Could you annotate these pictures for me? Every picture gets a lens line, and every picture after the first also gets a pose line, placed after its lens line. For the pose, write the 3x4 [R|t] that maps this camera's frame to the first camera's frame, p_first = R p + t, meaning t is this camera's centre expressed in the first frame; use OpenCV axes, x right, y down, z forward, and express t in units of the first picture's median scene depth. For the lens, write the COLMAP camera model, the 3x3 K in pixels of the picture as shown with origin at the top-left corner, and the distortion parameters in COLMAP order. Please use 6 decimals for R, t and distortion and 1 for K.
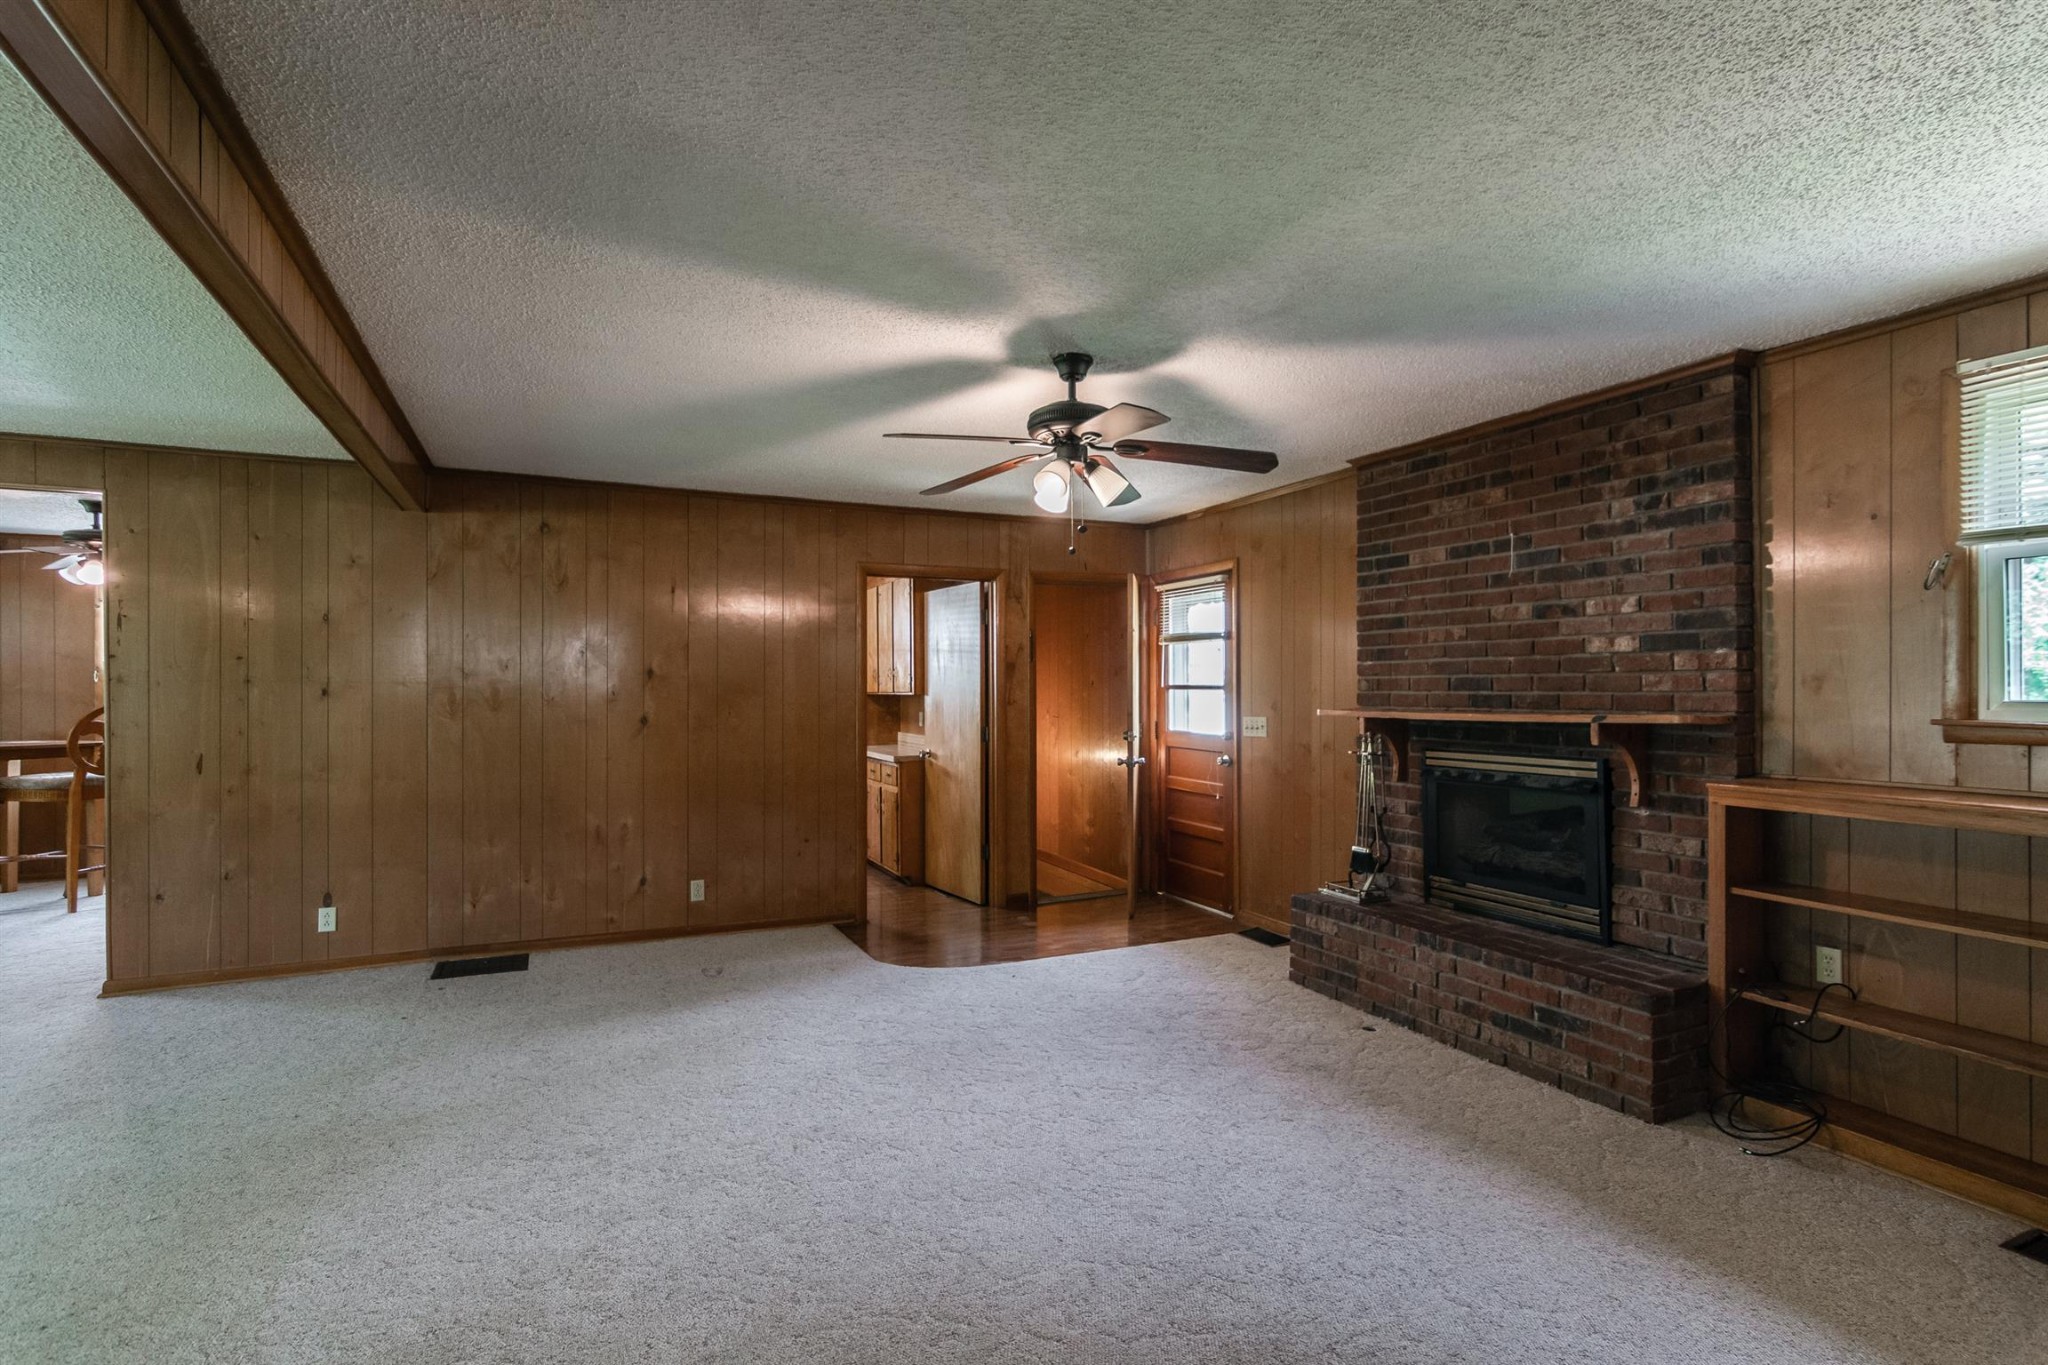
lens RADIAL K [[983.6, 0, 1029.7], [0, 983.6, 679.4], [0, 0, 1]] dist [0.001981, 0.001720]
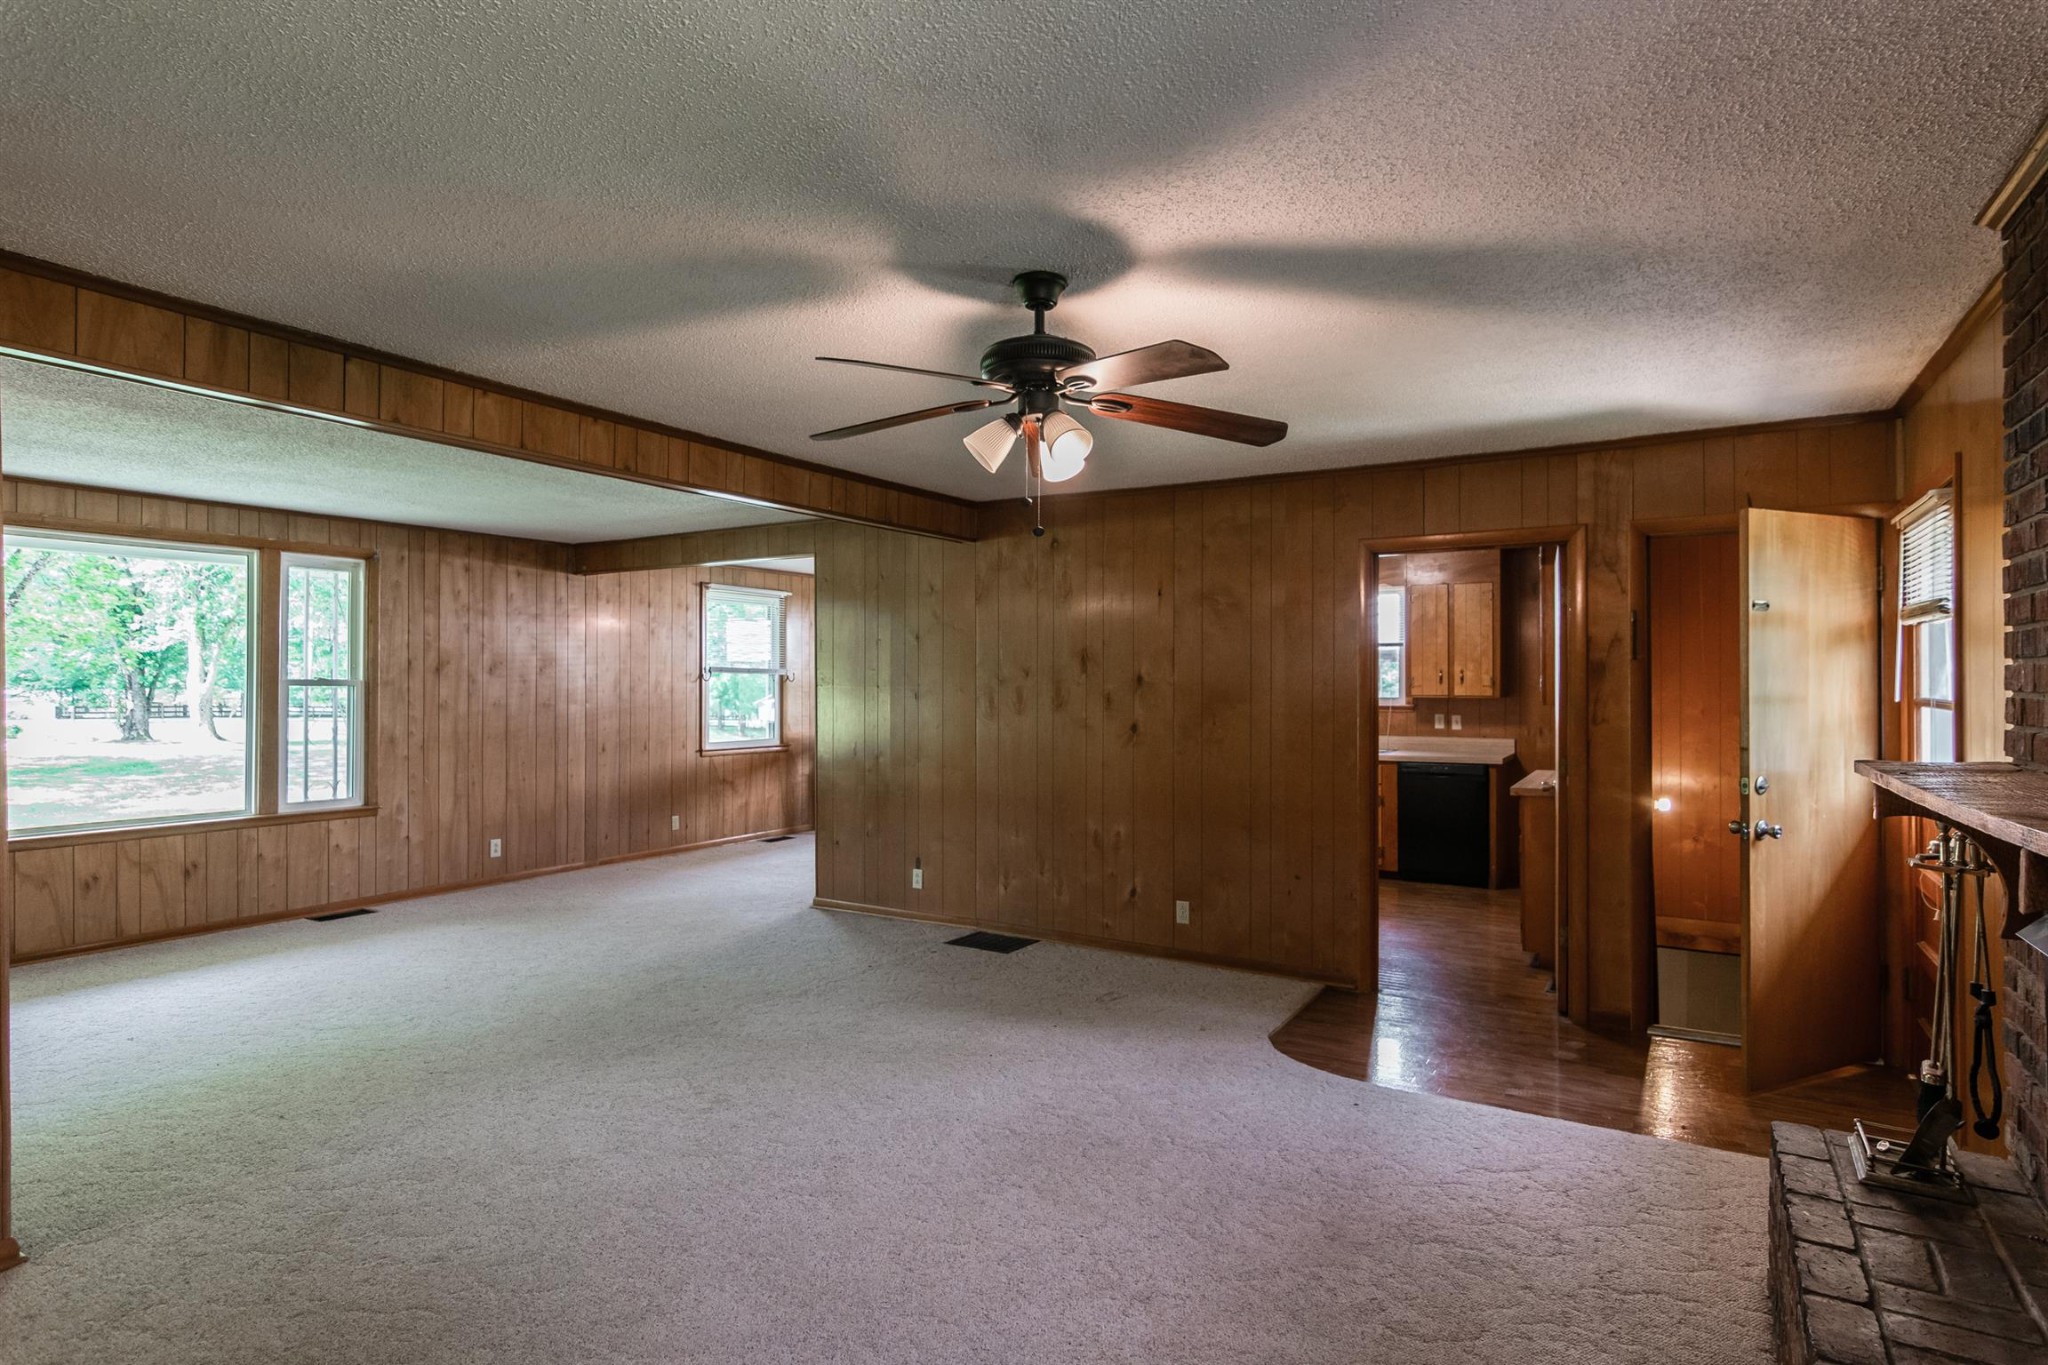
lens RADIAL K [[1079.2, 0, 1032.5], [0, 1079.2, 671.9], [0, 0, 1]] dist [-0.001056, -0.001133]
pose [[0.558252, -0.004225, -0.829661, 0.532647], [0.005697, 0.999983, -0.001259, -0.016289], [0.829652, -0.004024, 0.558266, 0.381771]]
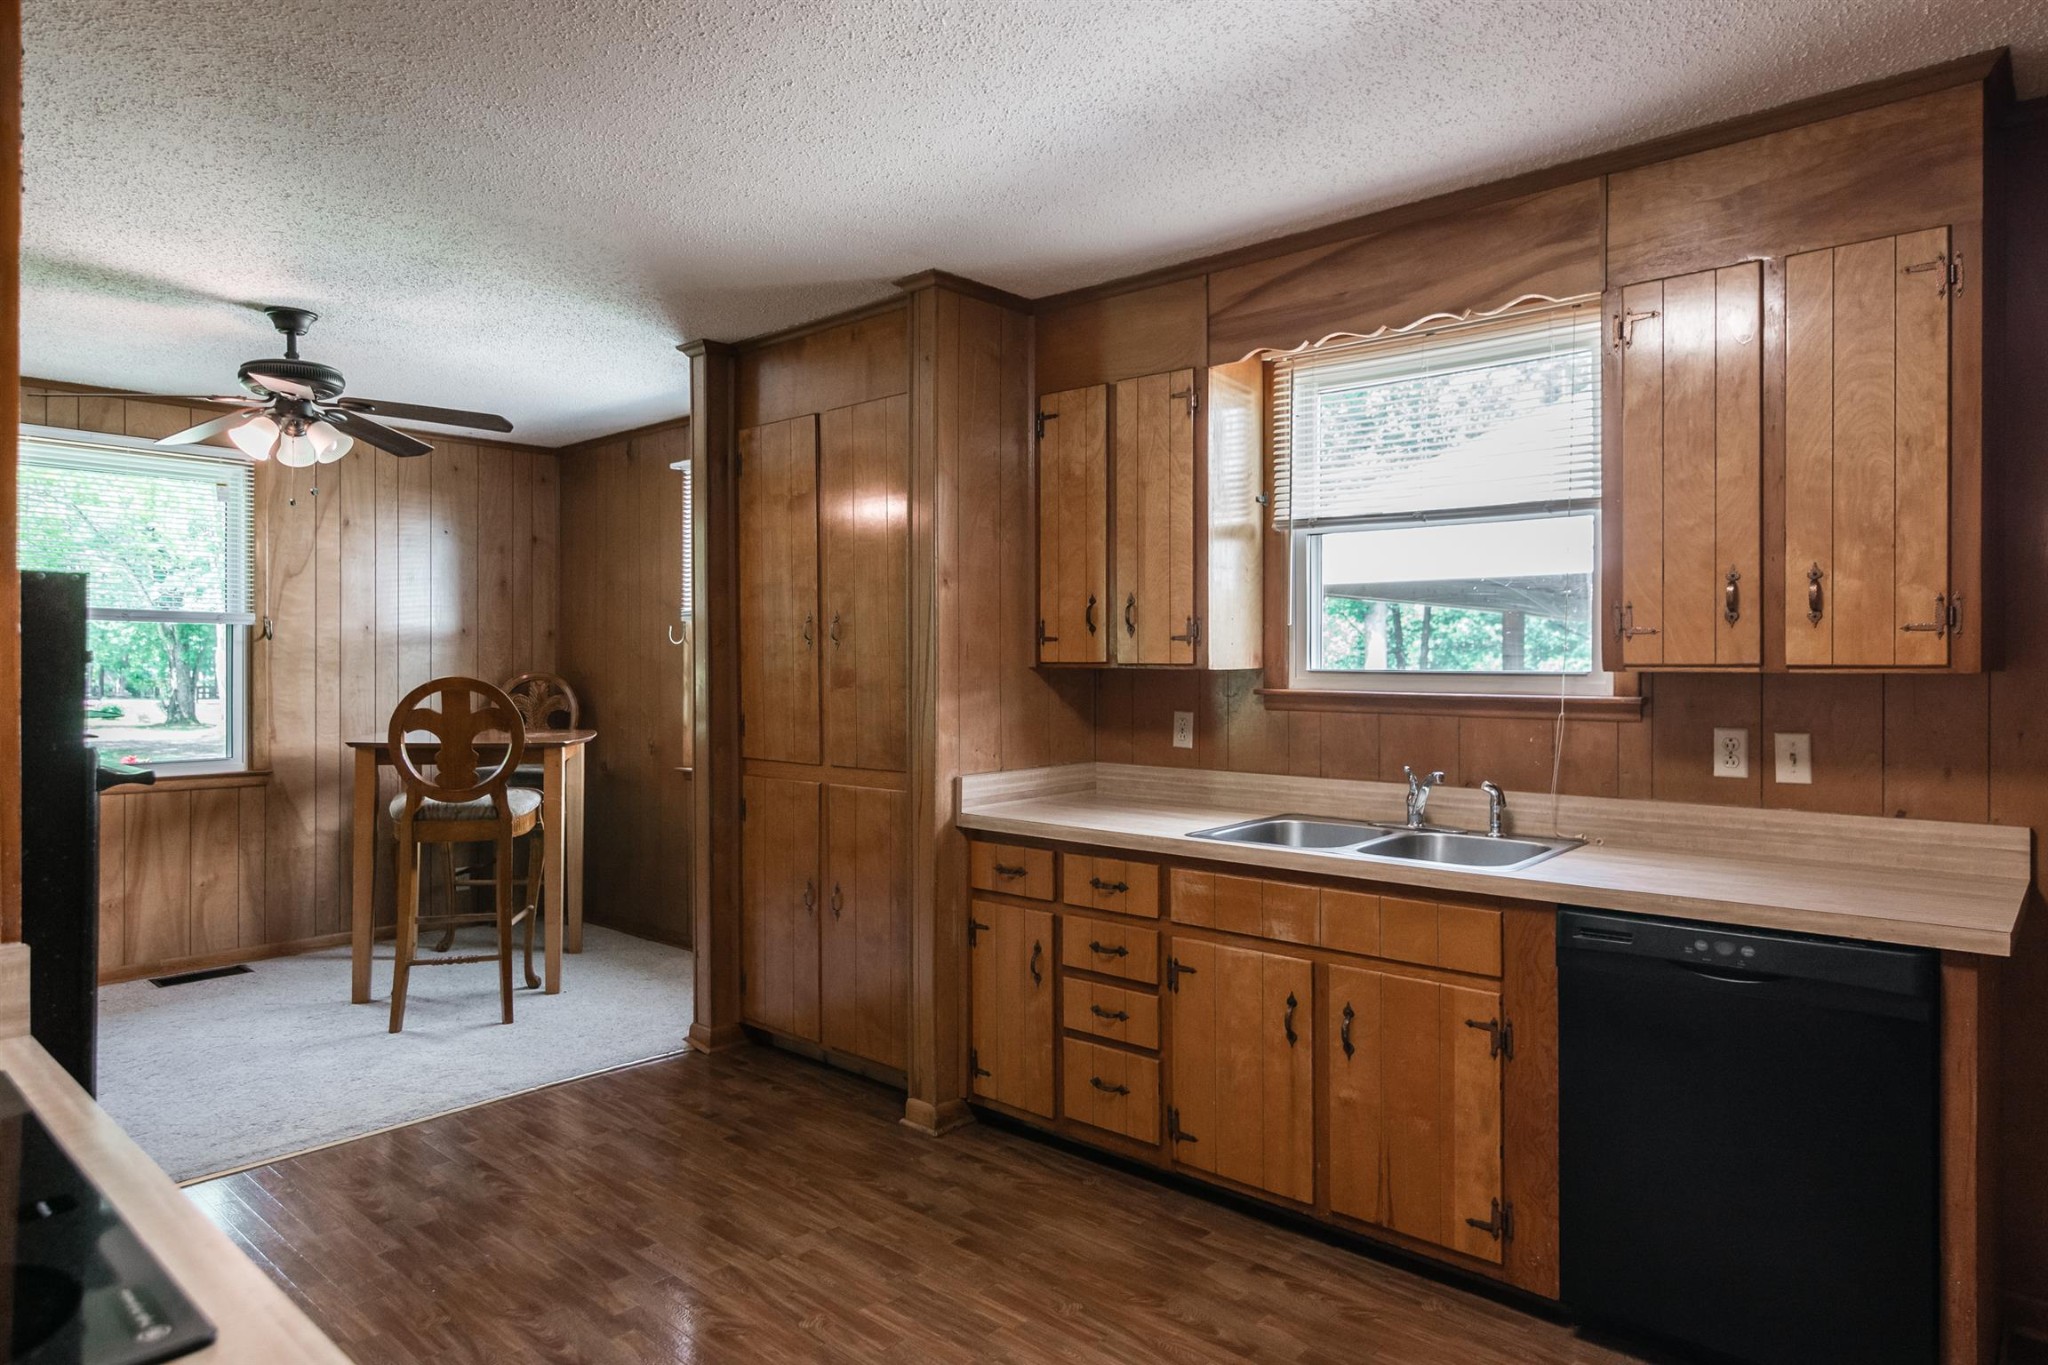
lens RADIAL K [[1222.7, 0, 1031.4], [0, 1222.7, 667.5], [0, 0, 1]] dist [0.000116, 0.000884]
pose [[0.396126, 0.008121, -0.918160, -0.199373], [0.007897, 0.999894, 0.012251, 0.016893], [0.918162, -0.012104, 0.396020, 1.444442]]
